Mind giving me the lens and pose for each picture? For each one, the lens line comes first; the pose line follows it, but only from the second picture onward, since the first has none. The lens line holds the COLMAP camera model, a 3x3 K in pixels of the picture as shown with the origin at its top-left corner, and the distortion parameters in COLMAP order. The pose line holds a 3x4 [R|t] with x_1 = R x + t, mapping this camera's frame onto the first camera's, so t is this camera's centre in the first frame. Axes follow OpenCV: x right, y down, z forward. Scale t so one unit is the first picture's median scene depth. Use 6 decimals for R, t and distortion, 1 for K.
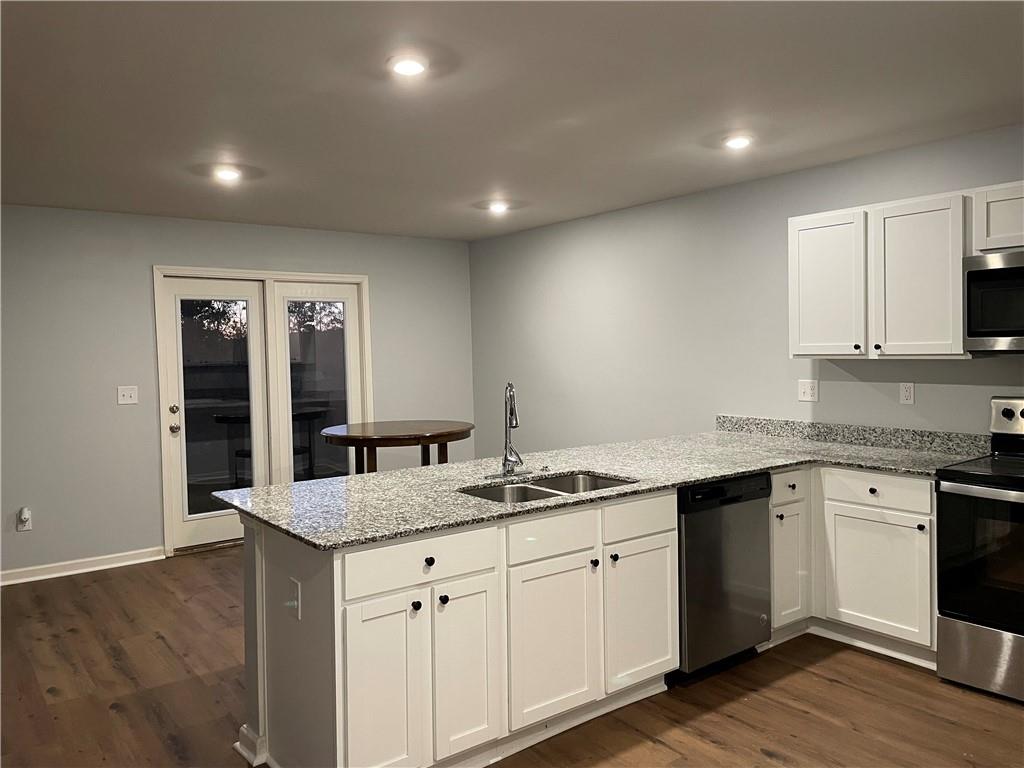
lens RADIAL K [[775.1, 0, 508.0], [0, 775.1, 361.8], [0, 0, 1]] dist [0.053098, -0.049368]
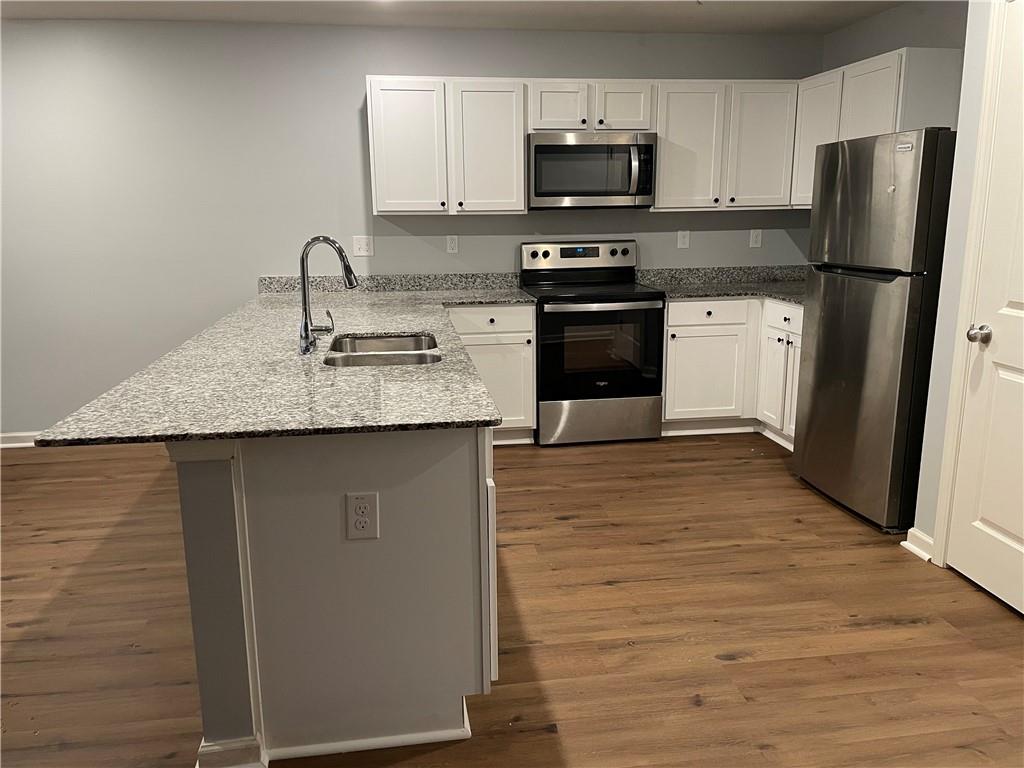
lens RADIAL K [[775.1, 0, 512.5], [0, 775.1, 374.1], [0, 0, 1]] dist [0.053098, -0.049368]
pose [[0.476335, -0.168835, 0.862902, -0.551187], [0.015867, 0.982882, 0.183551, 0.019285], [-0.879121, -0.073741, 0.470860, 0.344966]]
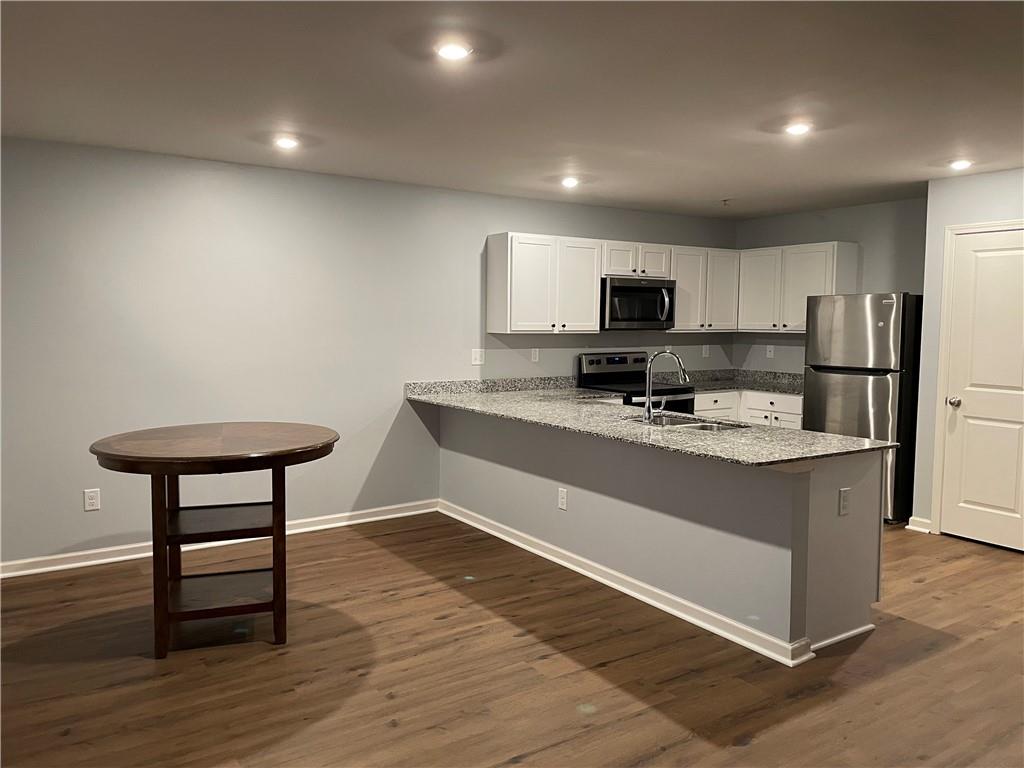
lens RADIAL K [[775.1, 0, 514.5], [0, 775.1, 378.8], [0, 0, 1]] dist [0.053098, -0.049368]
pose [[0.049404, -0.055835, 0.997217, -1.113678], [0.009012, 0.998420, 0.055456, 0.000637], [-0.998738, 0.006247, 0.049829, 1.005731]]
